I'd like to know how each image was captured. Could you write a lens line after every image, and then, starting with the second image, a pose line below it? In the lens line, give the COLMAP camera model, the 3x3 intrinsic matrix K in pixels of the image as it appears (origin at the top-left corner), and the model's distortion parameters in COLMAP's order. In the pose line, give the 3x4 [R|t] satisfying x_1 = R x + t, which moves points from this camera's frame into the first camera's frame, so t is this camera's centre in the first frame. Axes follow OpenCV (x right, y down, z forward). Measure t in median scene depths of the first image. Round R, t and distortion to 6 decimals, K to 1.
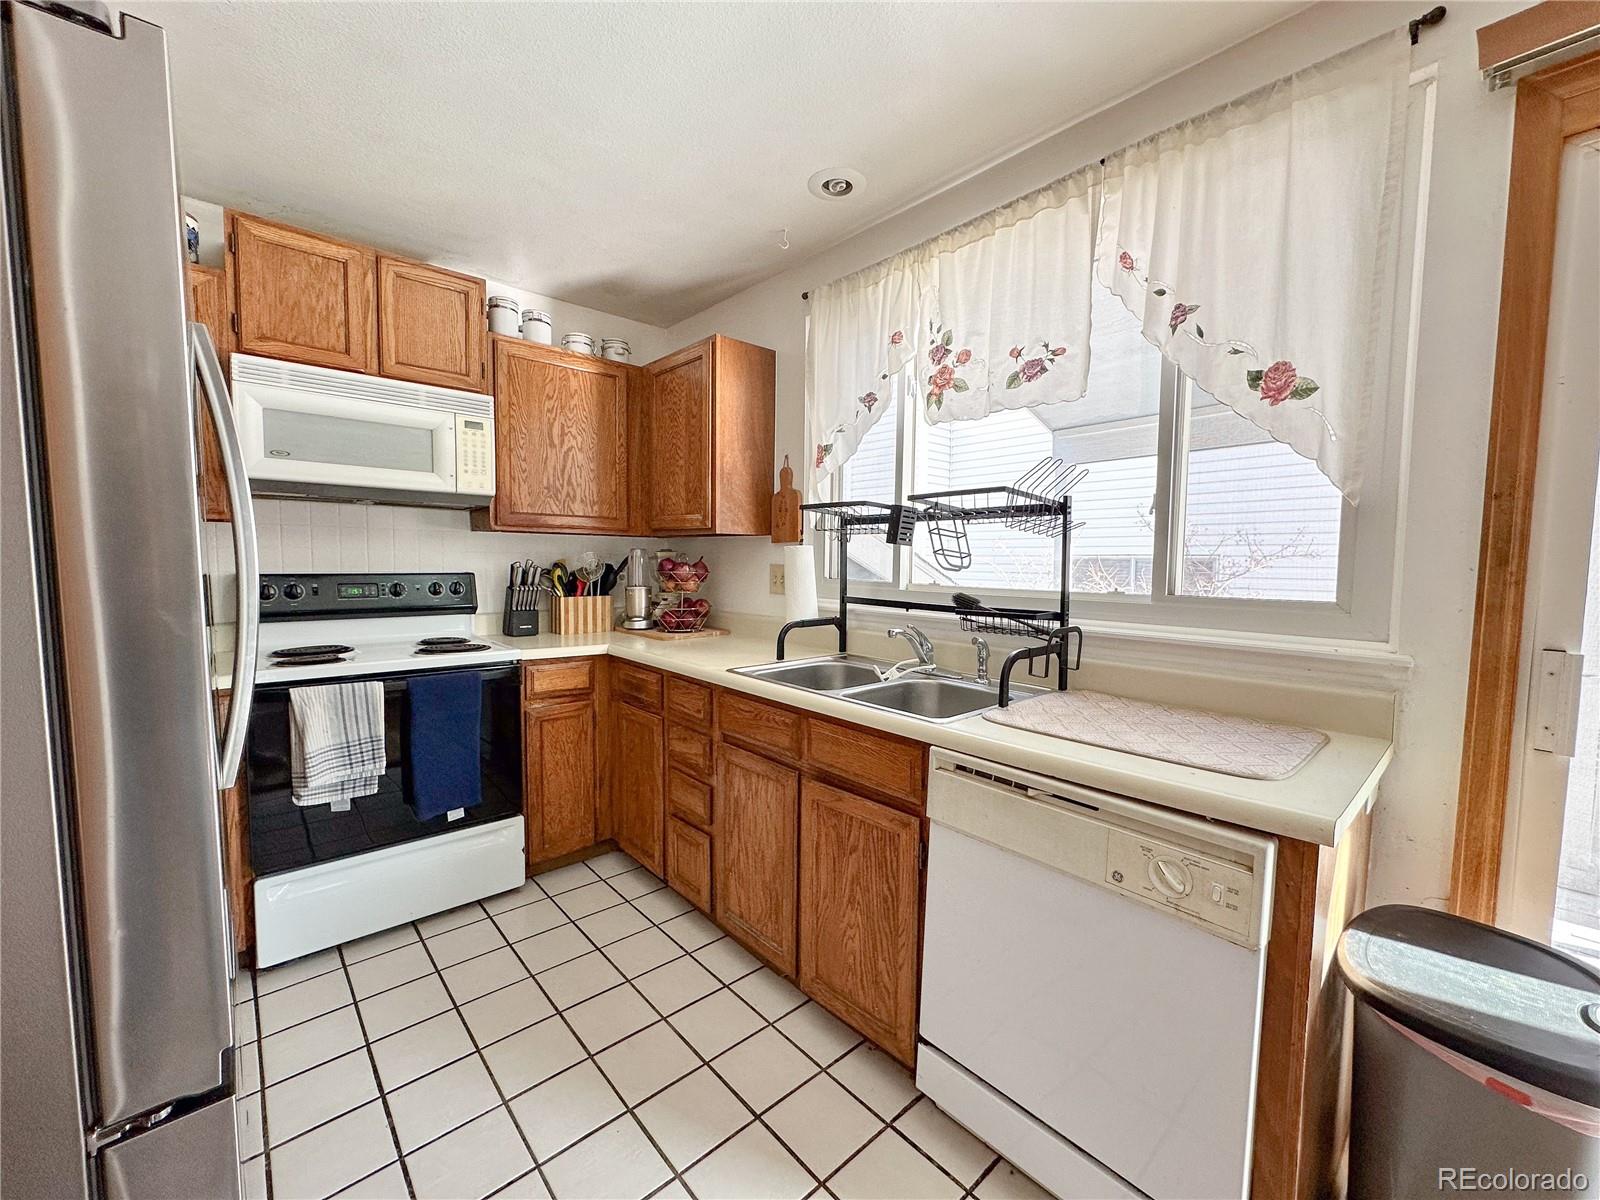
lens RADIAL K [[625.4, 0, 787.5], [0, 625.4, 601.4], [0, 0, 1]] dist [-0.001418, -0.000159]
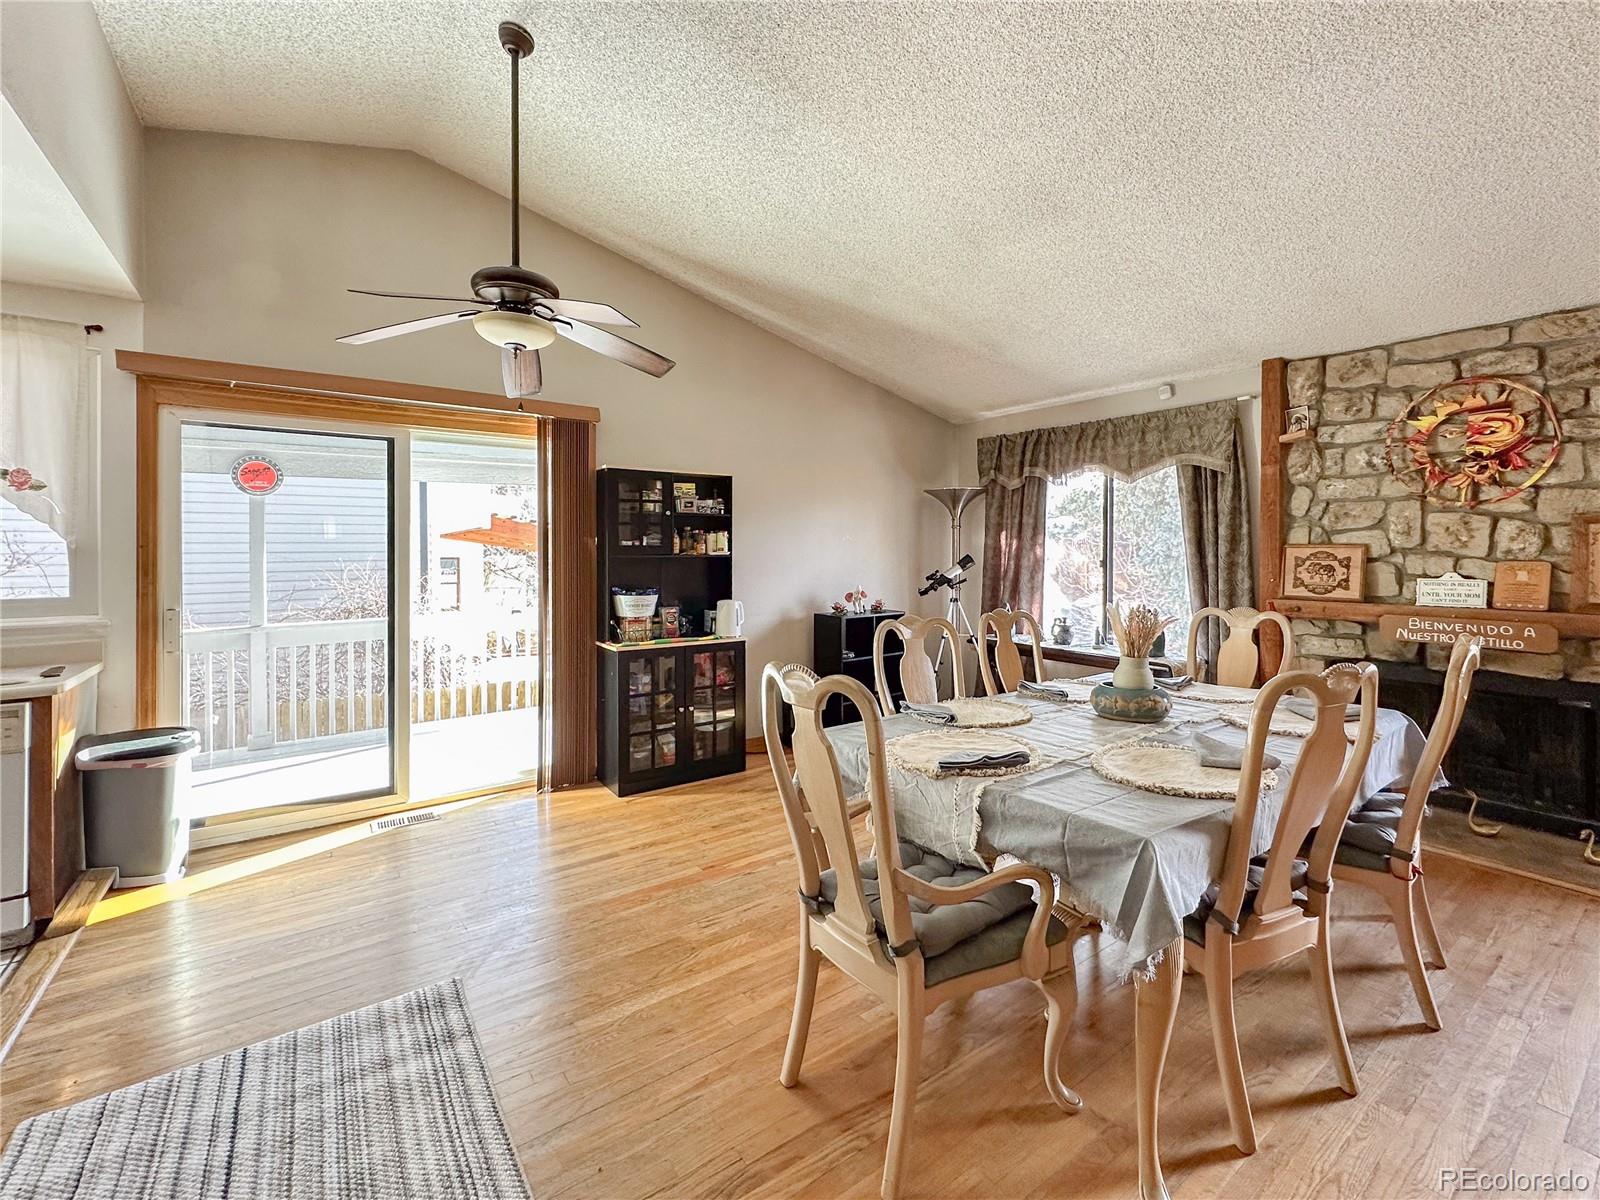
lens RADIAL K [[644.9, 0, 804.9], [0, 644.9, 550.0], [0, 0, 1]] dist [0.001836, 0.000176]
pose [[0.047850, -0.007322, 0.998828, -0.559860], [0.069764, 0.997556, 0.003971, 0.003376], [-0.996415, 0.069492, 0.048244, -0.767216]]
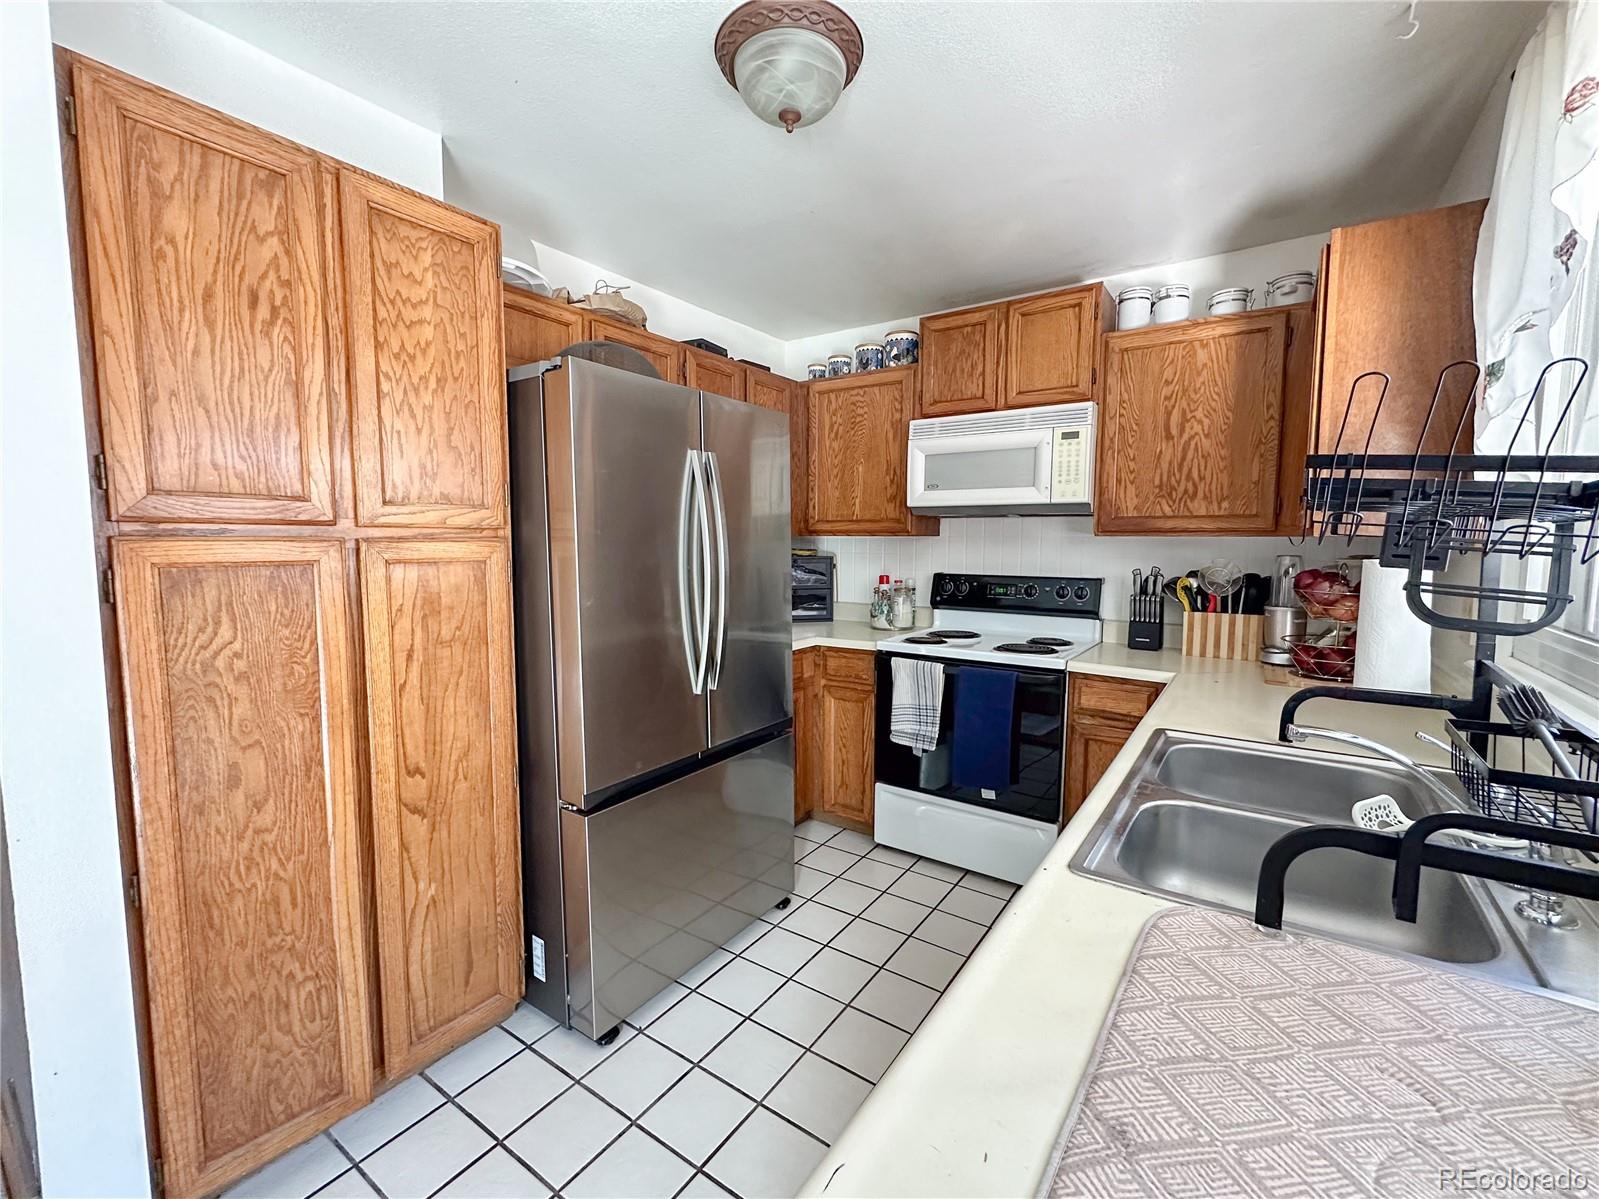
lens RADIAL K [[656.5, 0, 808.2], [0, 656.5, 600.6], [0, 0, 1]] dist [-0.001423, 0.000037]
pose [[0.259437, 0.077502, -0.962645, 0.451704], [-0.067151, 0.995810, 0.062075, -0.052446], [0.963423, 0.048538, 0.263554, 0.328244]]
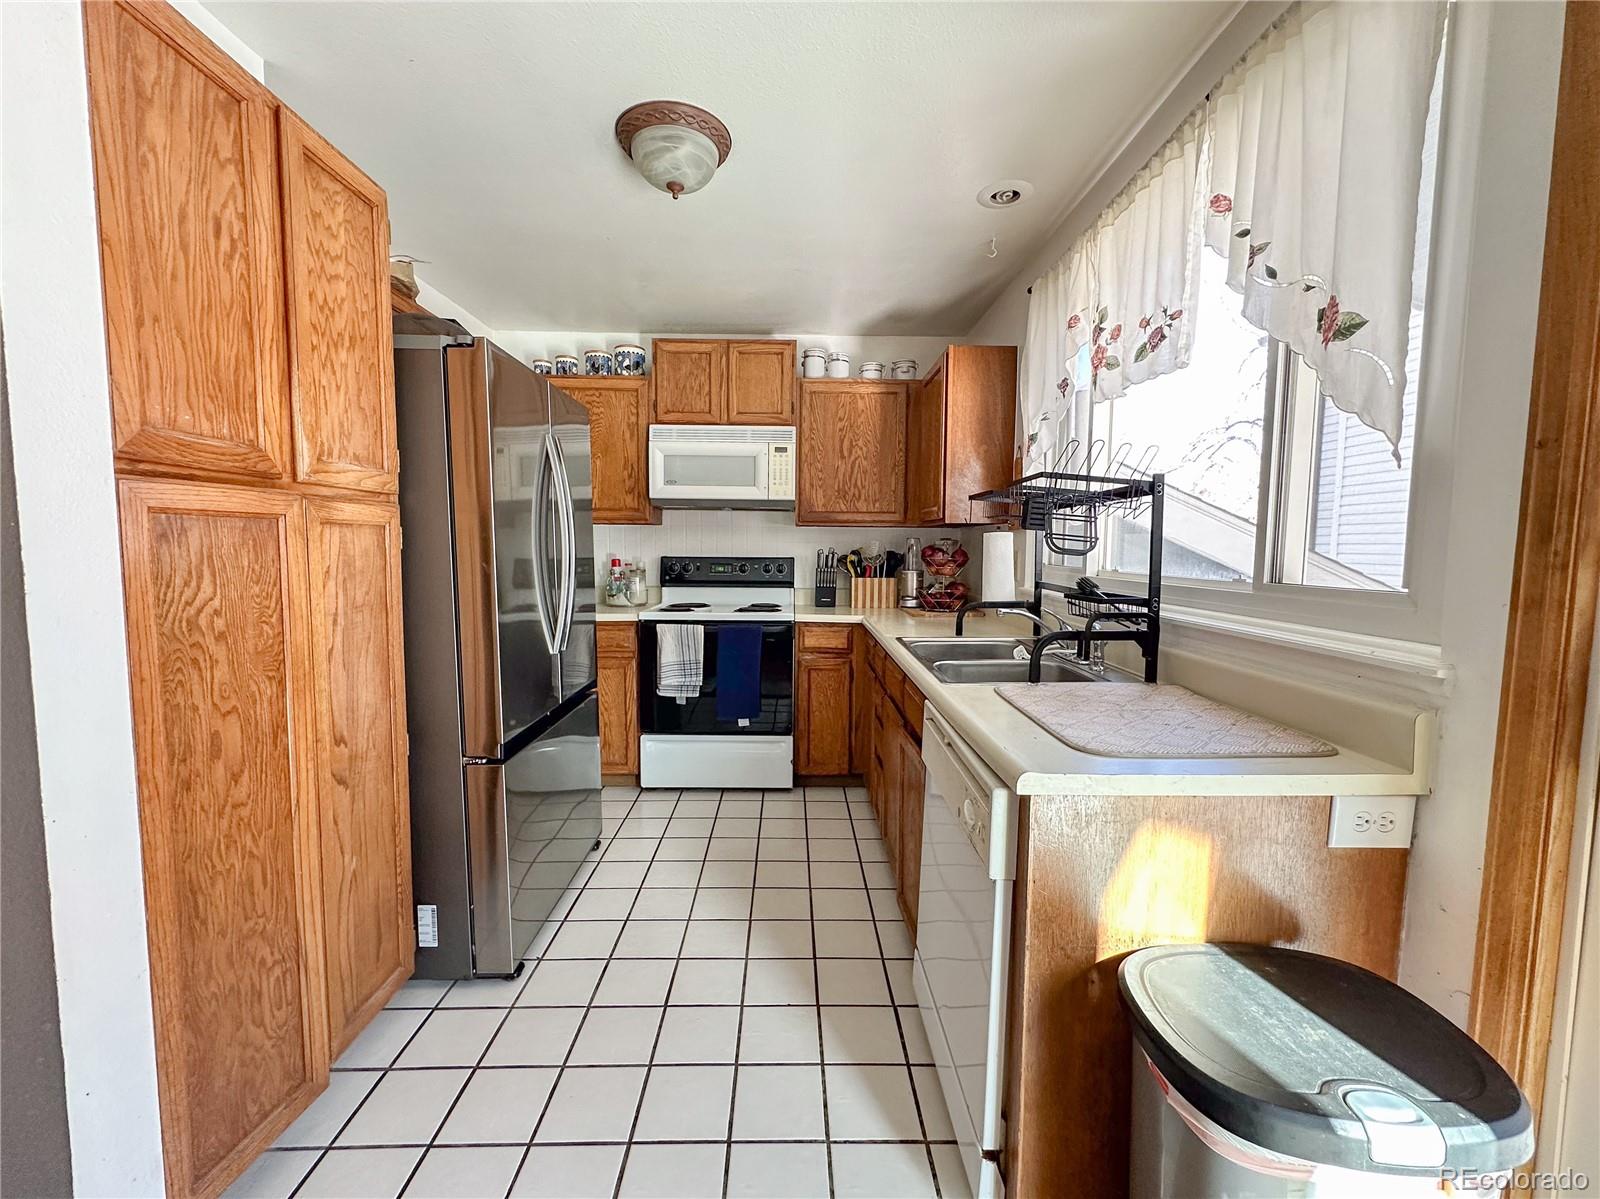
lens RADIAL K [[634.1, 0, 800.0], [0, 634.1, 599.5], [0, 0, 1]] dist [-0.002866, 0.000178]
pose [[0.765540, 0.048821, -0.641533, 0.456316], [-0.043295, 0.998766, 0.024343, 0.012897], [0.641930, 0.009139, 0.766709, -0.043496]]
